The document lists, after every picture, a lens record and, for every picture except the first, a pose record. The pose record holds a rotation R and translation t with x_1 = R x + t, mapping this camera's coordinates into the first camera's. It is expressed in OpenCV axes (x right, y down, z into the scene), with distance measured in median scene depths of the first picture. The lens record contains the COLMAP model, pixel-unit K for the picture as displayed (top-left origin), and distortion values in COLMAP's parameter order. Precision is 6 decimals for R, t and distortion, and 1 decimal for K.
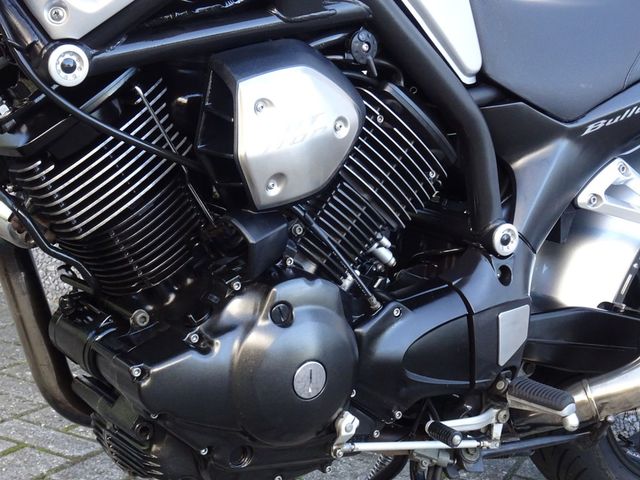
lens RADIAL K [[1143.0, 0, 319.9], [0, 1143.0, 240.7], [0, 0, 1]] dist [0.029524, 0.000000]
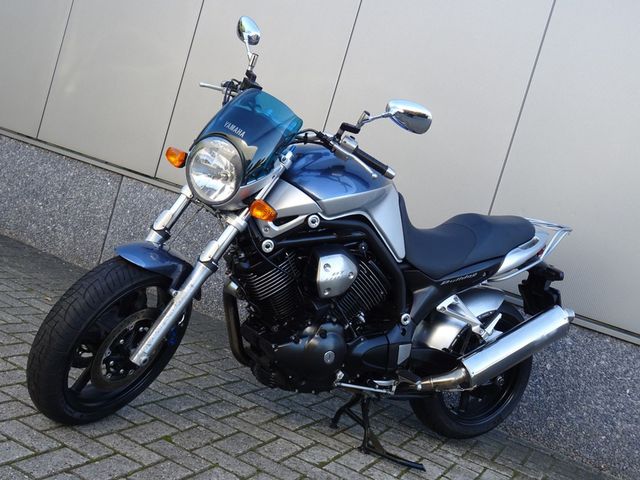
lens RADIAL K [[743.1, 0, 320.9], [0, 743.1, 239.8], [0, 0, 1]] dist [-0.005855, 0.000000]
pose [[0.989826, 0.136755, -0.039269, 0.003596], [-0.139274, 0.987716, -0.070850, -0.037782], [0.029098, 0.075599, 0.996714, -0.881579]]
